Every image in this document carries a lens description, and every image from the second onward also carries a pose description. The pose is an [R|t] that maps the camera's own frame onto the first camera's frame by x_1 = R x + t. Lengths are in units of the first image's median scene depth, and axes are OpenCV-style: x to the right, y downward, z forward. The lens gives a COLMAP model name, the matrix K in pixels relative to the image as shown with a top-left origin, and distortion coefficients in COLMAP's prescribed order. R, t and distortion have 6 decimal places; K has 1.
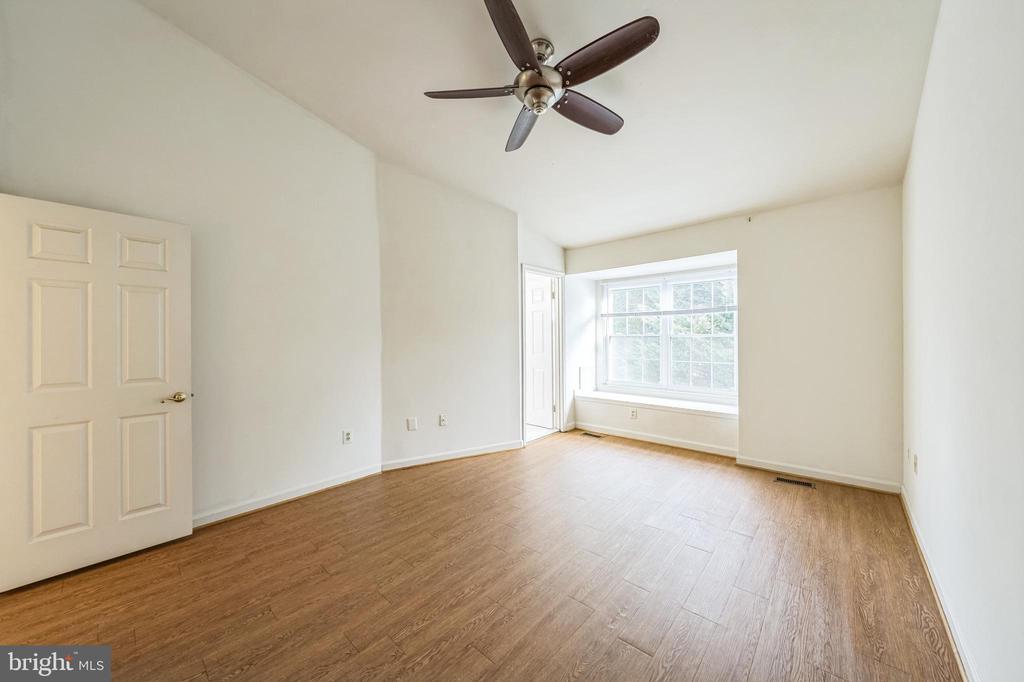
lens RADIAL K [[363.1, 0, 508.5], [0, 363.1, 333.7], [0, 0, 1]] dist [-0.000626, -0.000030]
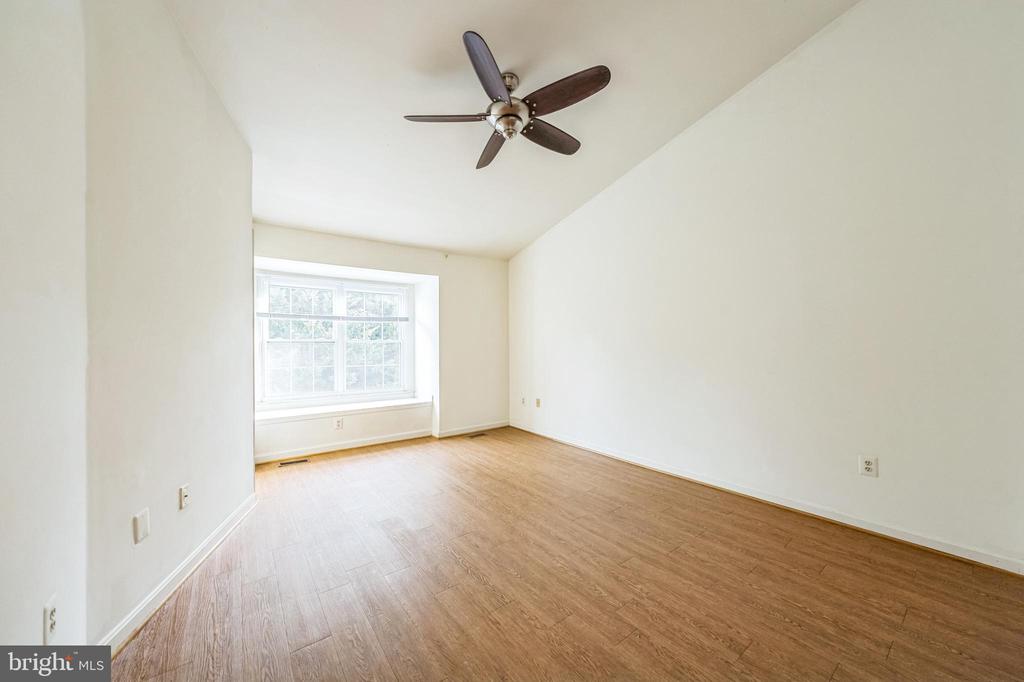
lens RADIAL K [[369.1, 0, 512.0], [0, 369.1, 341.0], [0, 0, 1]] dist [-0.001006, -0.000036]
pose [[0.194808, 0.018259, 0.980672, -0.699002], [-0.002117, 0.999832, -0.018195, 0.033297], [-0.980839, 0.001469, 0.194814, 0.521540]]
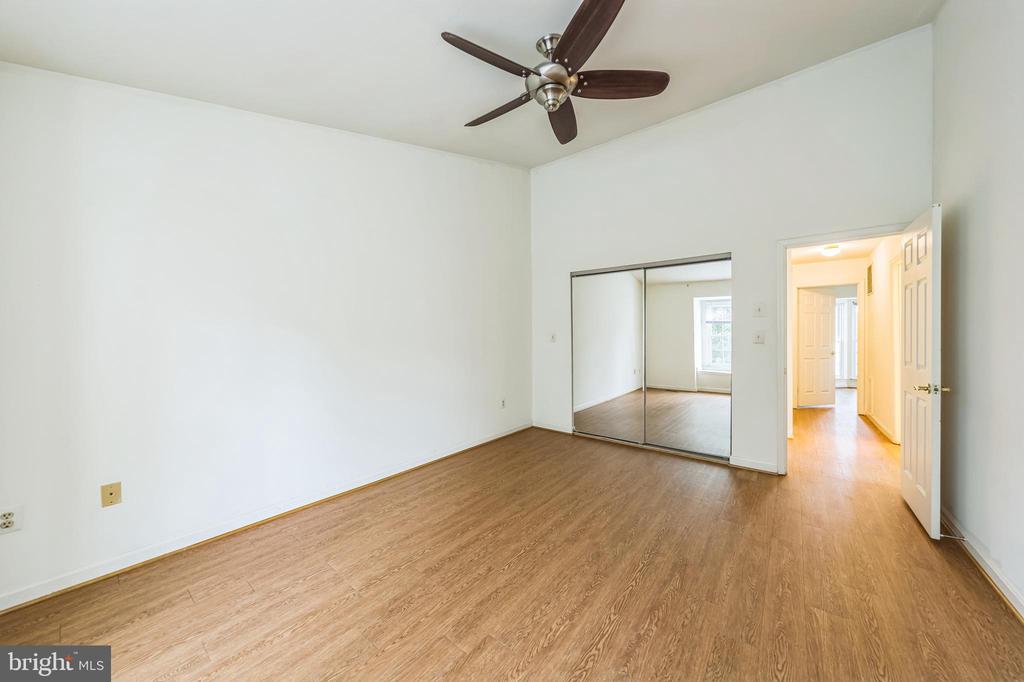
lens RADIAL K [[360.0, 0, 512.0], [0, 360.0, 341.0], [0, 0, 1]] dist [-0.000340, -0.000036]
pose [[-0.997108, 0.015367, -0.074432, 0.190719], [0.014850, 0.999862, 0.007486, 0.014694], [0.074537, 0.006359, -0.997198, 1.336252]]
